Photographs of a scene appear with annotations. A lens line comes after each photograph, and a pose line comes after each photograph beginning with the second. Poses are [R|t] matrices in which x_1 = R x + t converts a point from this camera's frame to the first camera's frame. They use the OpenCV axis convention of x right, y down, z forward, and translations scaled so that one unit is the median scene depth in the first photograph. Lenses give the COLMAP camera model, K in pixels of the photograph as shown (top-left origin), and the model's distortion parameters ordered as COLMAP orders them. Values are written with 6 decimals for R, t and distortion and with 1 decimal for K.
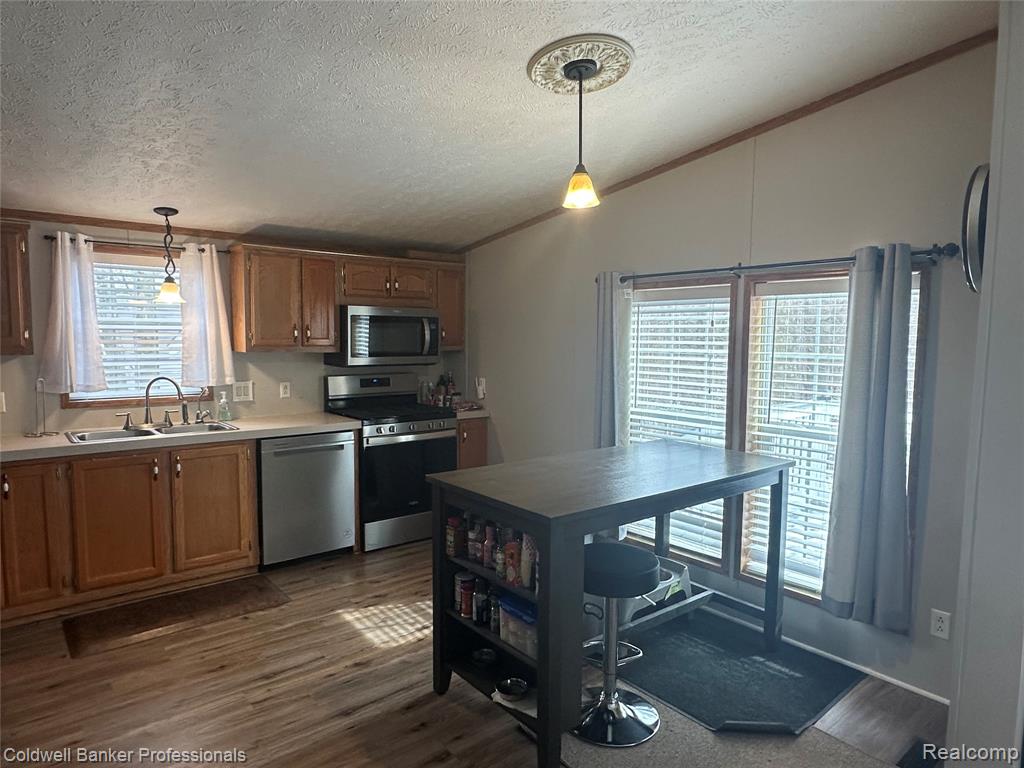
lens RADIAL K [[629.6, 0, 511.2], [0, 629.6, 388.2], [0, 0, 1]] dist [-0.005056, 0.003471]
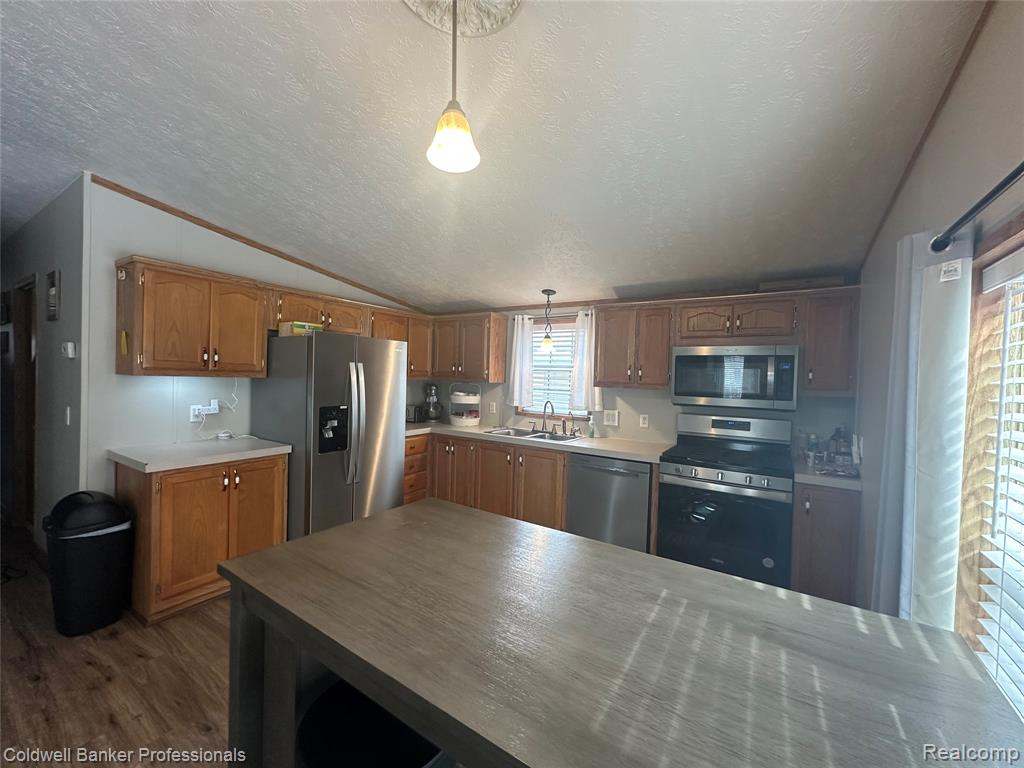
lens RADIAL K [[408.1, 0, 513.3], [0, 408.1, 383.5], [0, 0, 1]] dist [-0.003214, 0.000597]
pose [[0.311296, 0.015044, -0.950194, 0.366659], [-0.107509, 0.994013, -0.019484, -0.031811], [0.944212, 0.108220, 0.311050, 0.623949]]
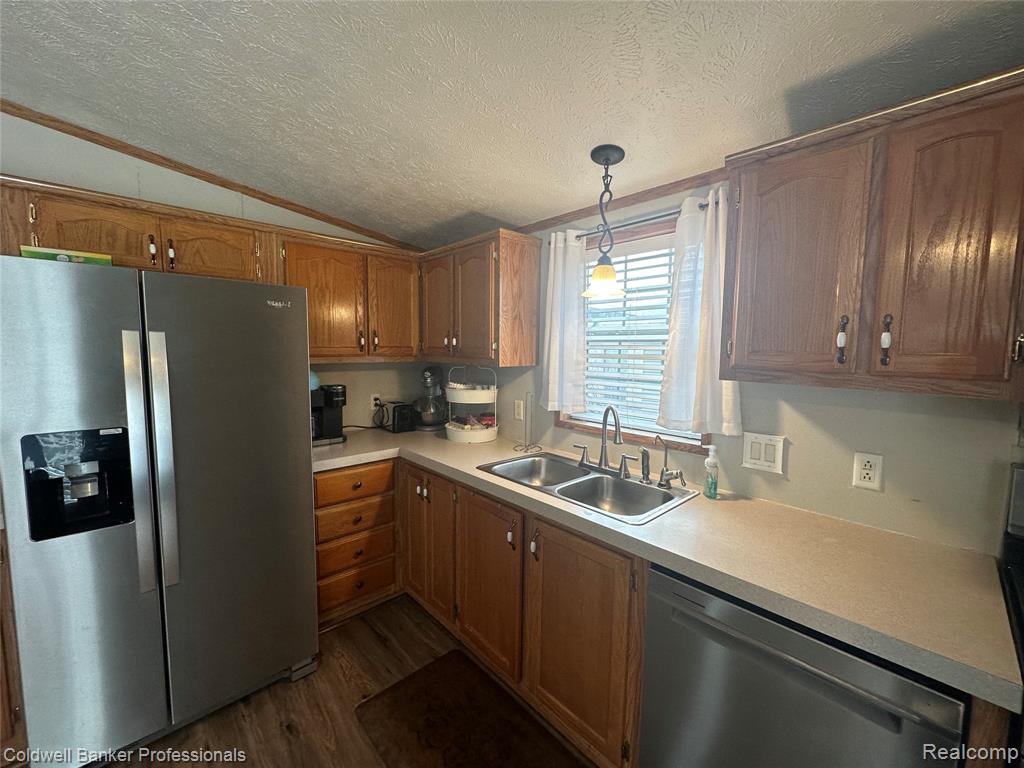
lens RADIAL K [[408.1, 0, 513.2], [0, 408.1, 384.7], [0, 0, 1]] dist [-0.003214, 0.000597]
pose [[0.063979, 0.076834, -0.994989, -0.114494], [-0.097023, 0.992787, 0.070425, -0.065218], [0.993224, 0.092031, 0.070973, 0.881539]]
